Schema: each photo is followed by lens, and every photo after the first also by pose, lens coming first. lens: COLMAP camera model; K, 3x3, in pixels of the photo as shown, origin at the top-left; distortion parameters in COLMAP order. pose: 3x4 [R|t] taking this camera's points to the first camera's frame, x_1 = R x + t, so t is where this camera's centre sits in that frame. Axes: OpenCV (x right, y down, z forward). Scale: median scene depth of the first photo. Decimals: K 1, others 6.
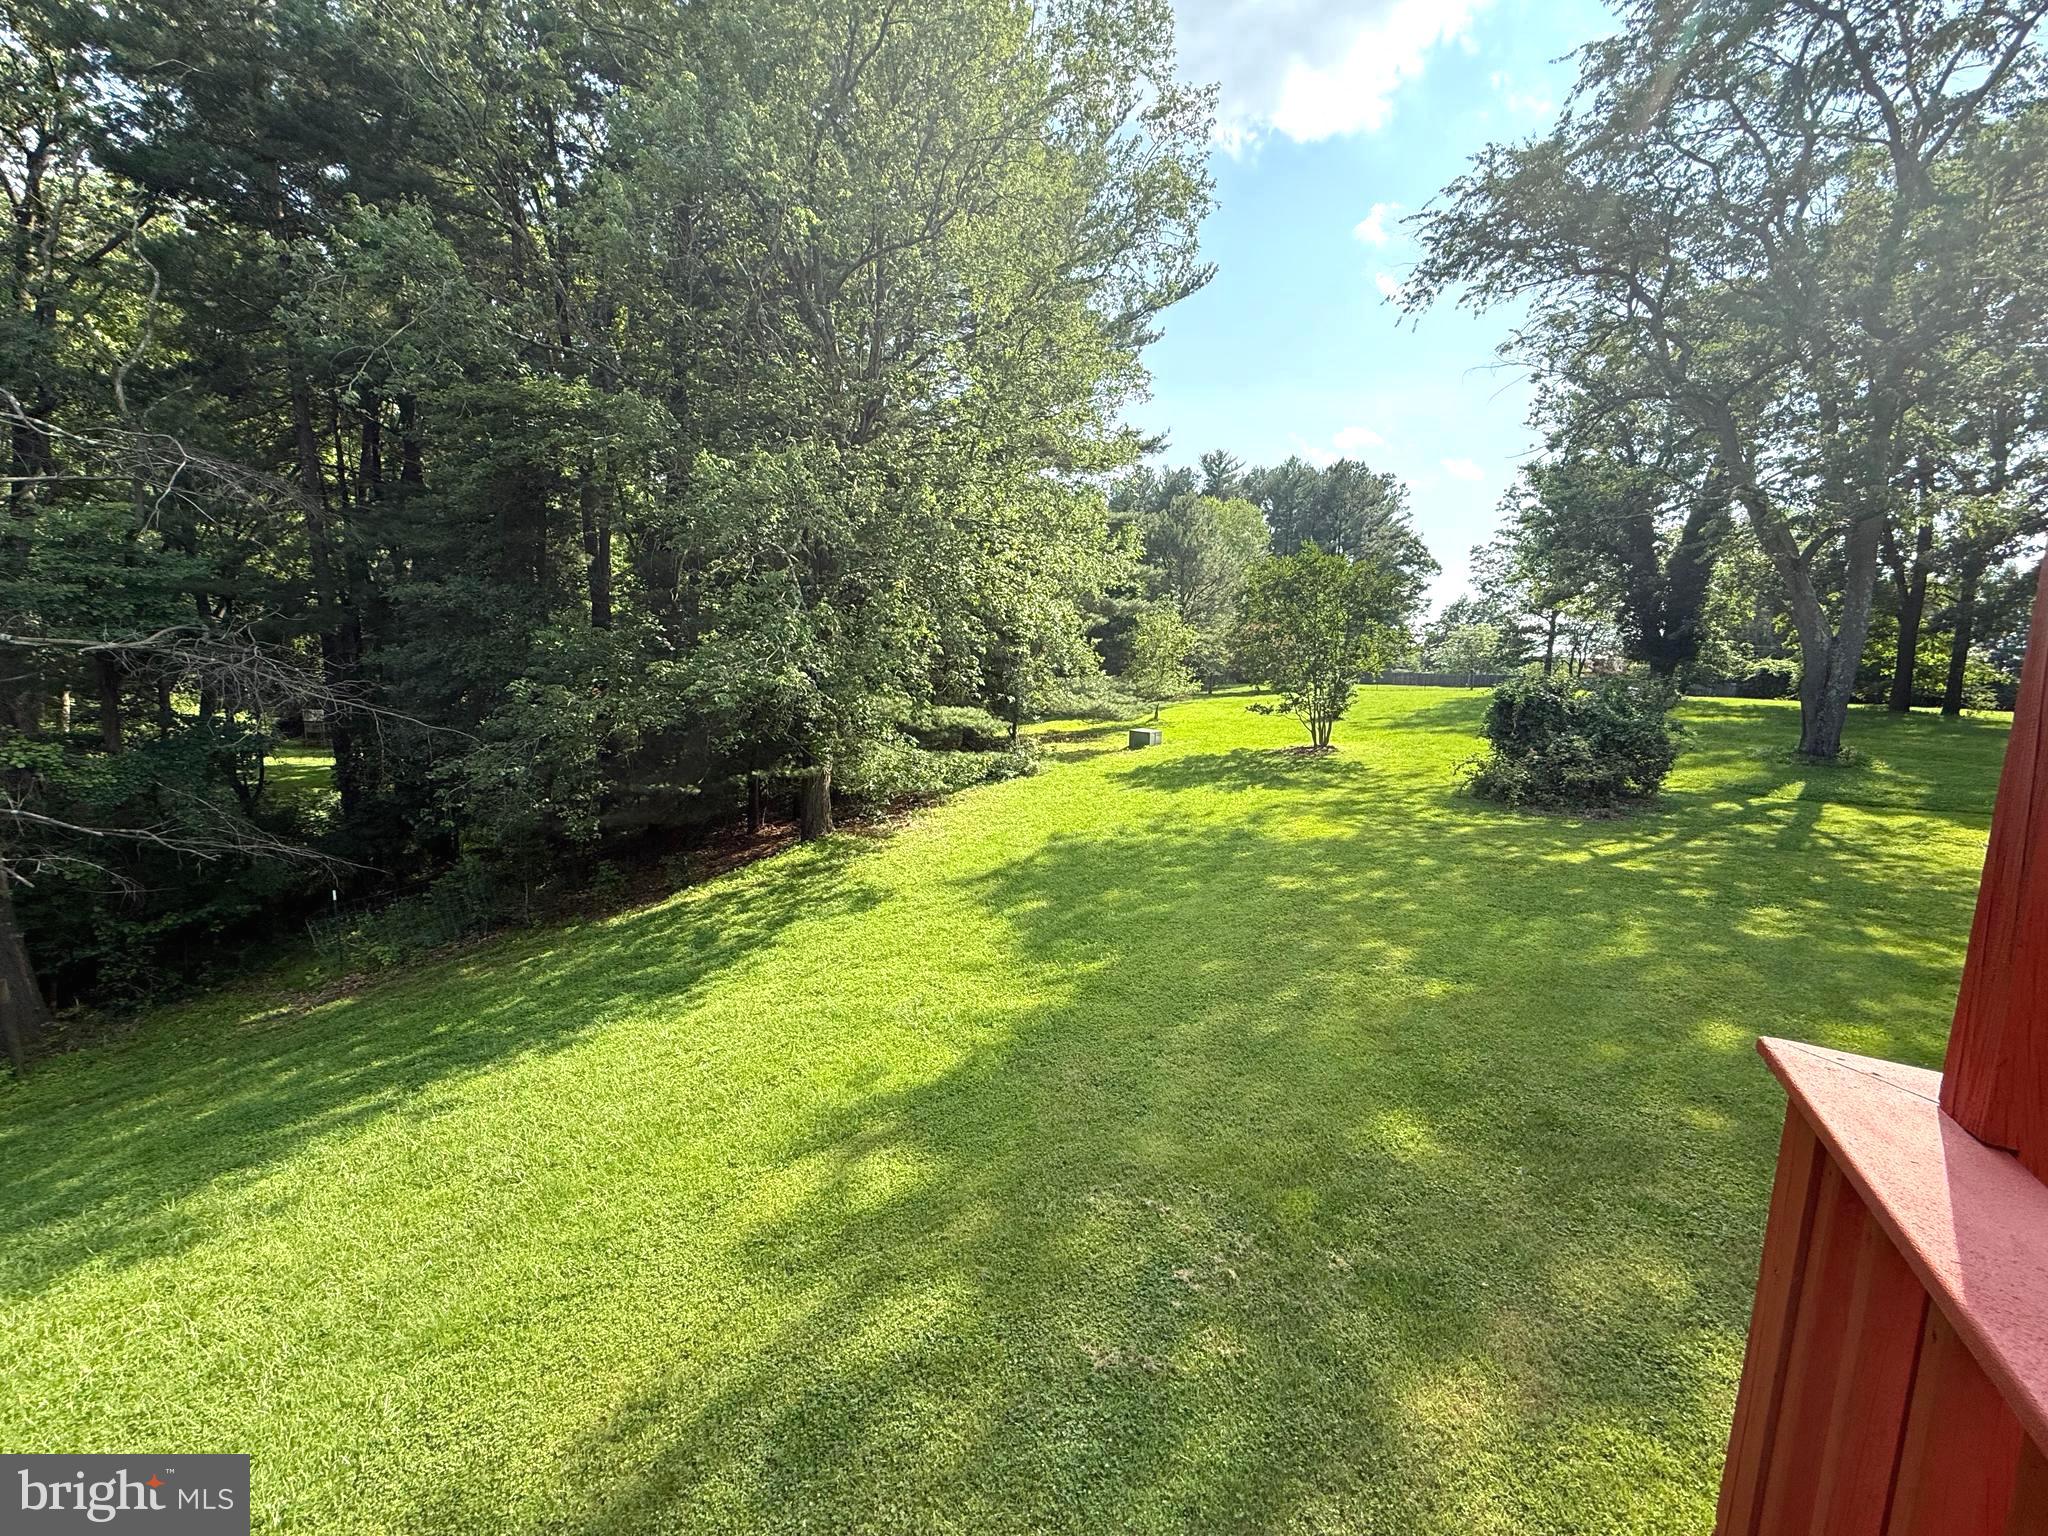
lens RADIAL K [[813.8, 0, 1027.2], [0, 813.8, 774.2], [0, 0, 1]] dist [-0.014939, 0.002422]
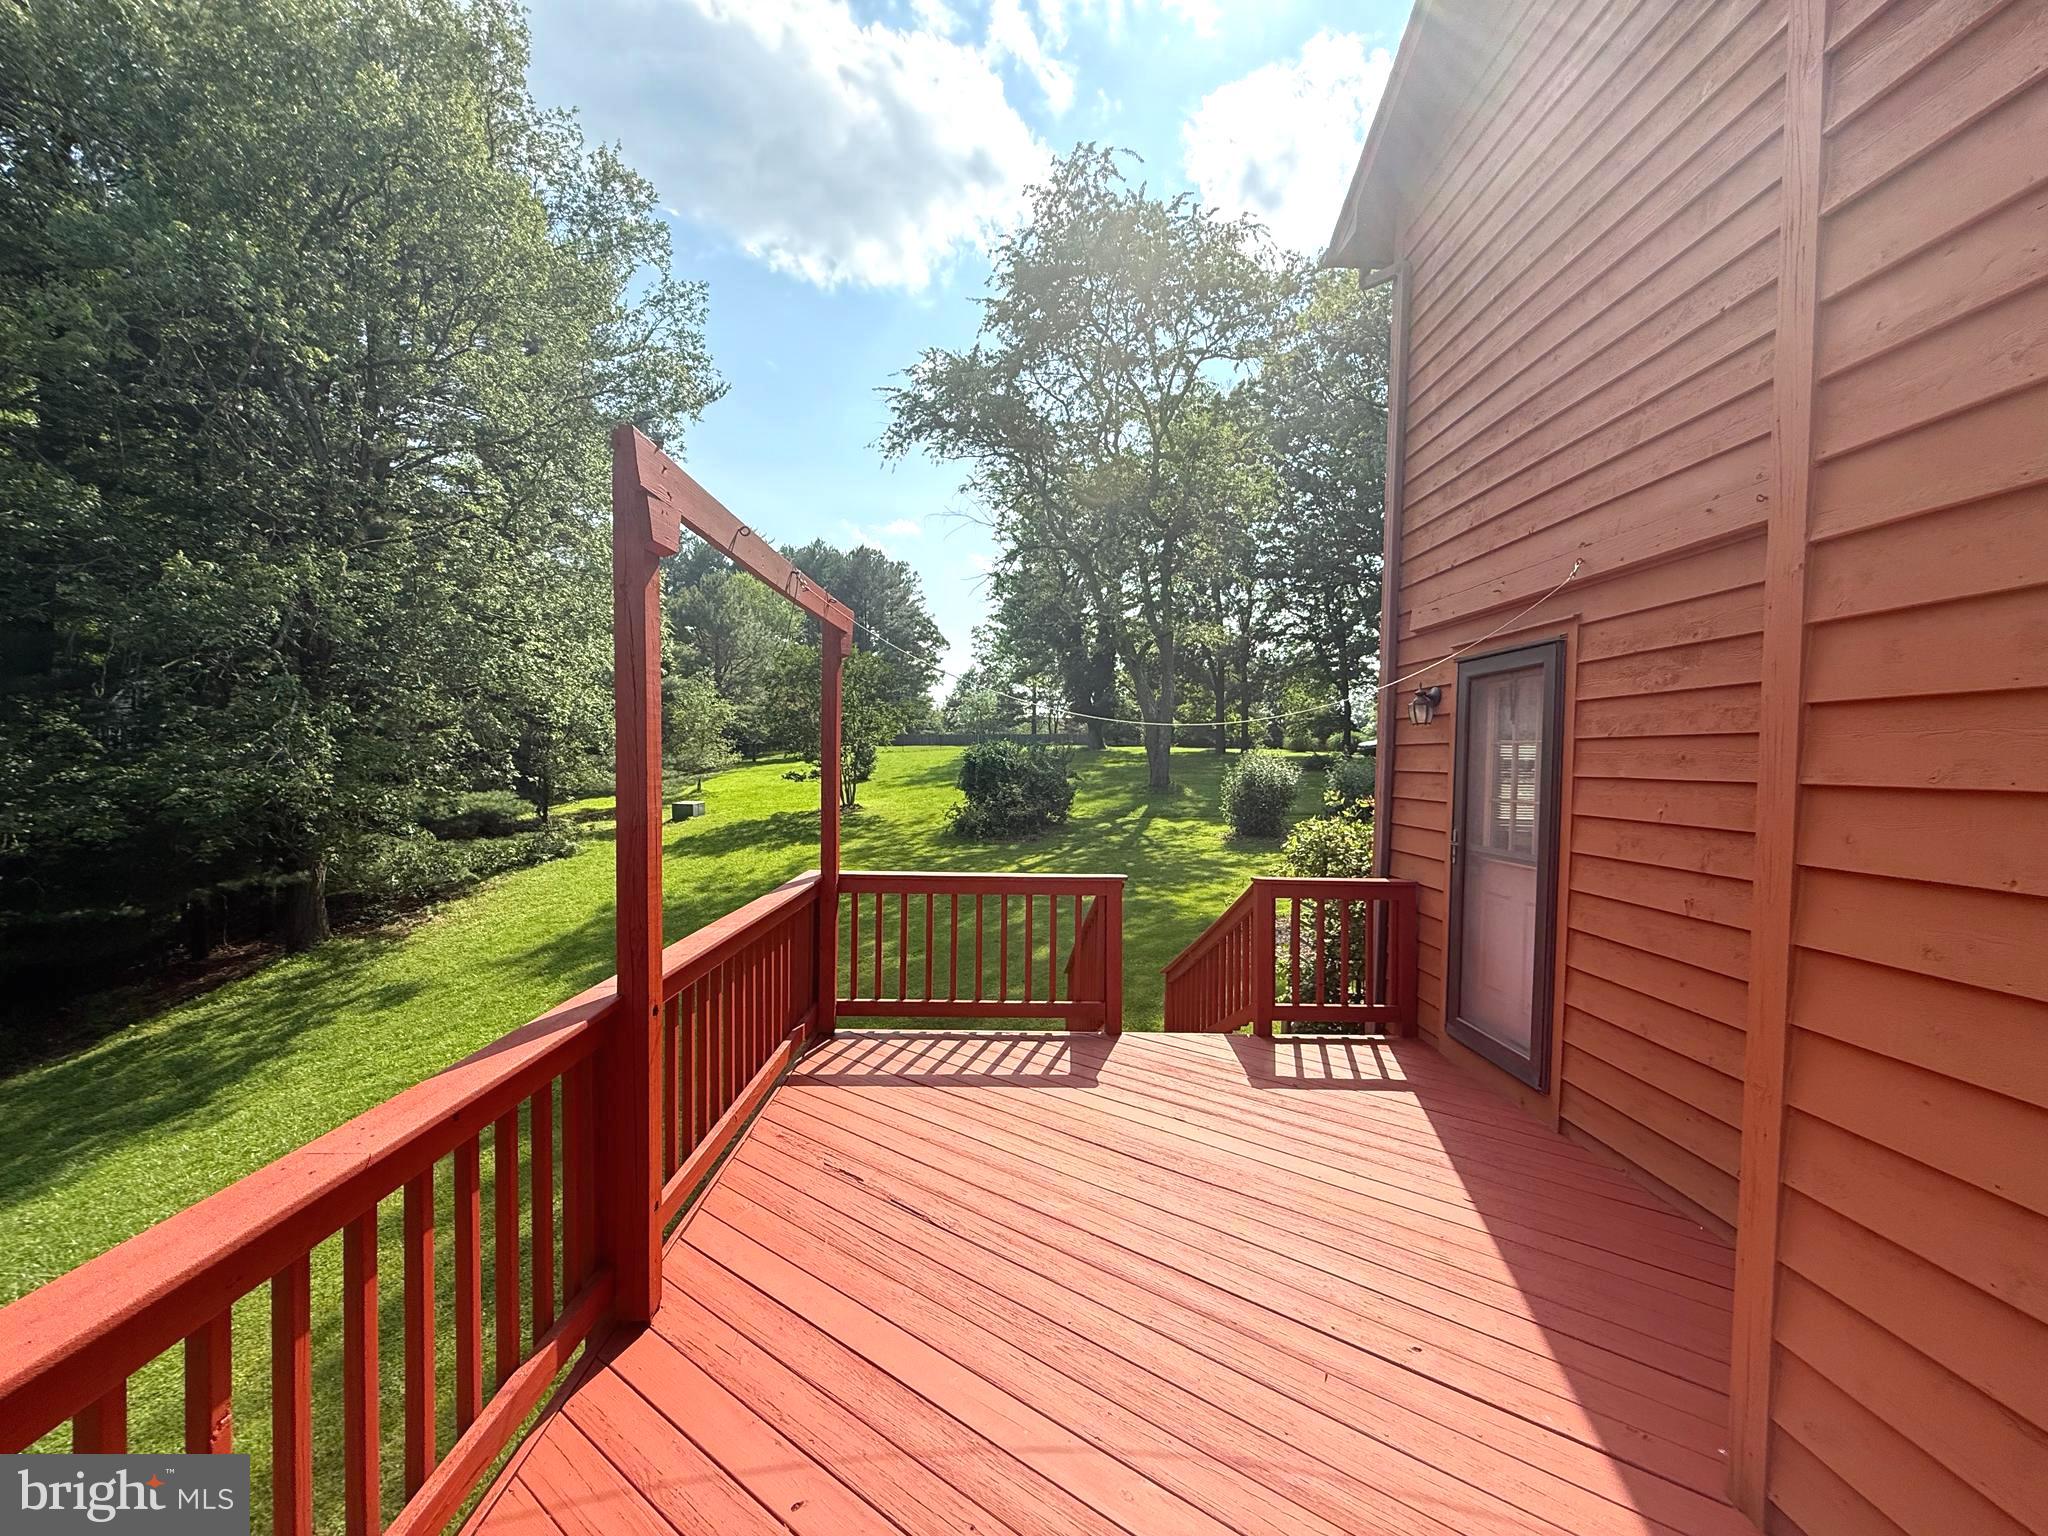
lens RADIAL K [[813.8, 0, 1027.8], [0, 813.8, 771.5], [0, 0, 1]] dist [-0.014939, 0.002422]
pose [[0.857580, -0.054636, 0.511441, -0.016921], [0.094848, 0.994088, -0.052845, 0.004795], [-0.505530, 0.093828, 0.857692, -0.165778]]
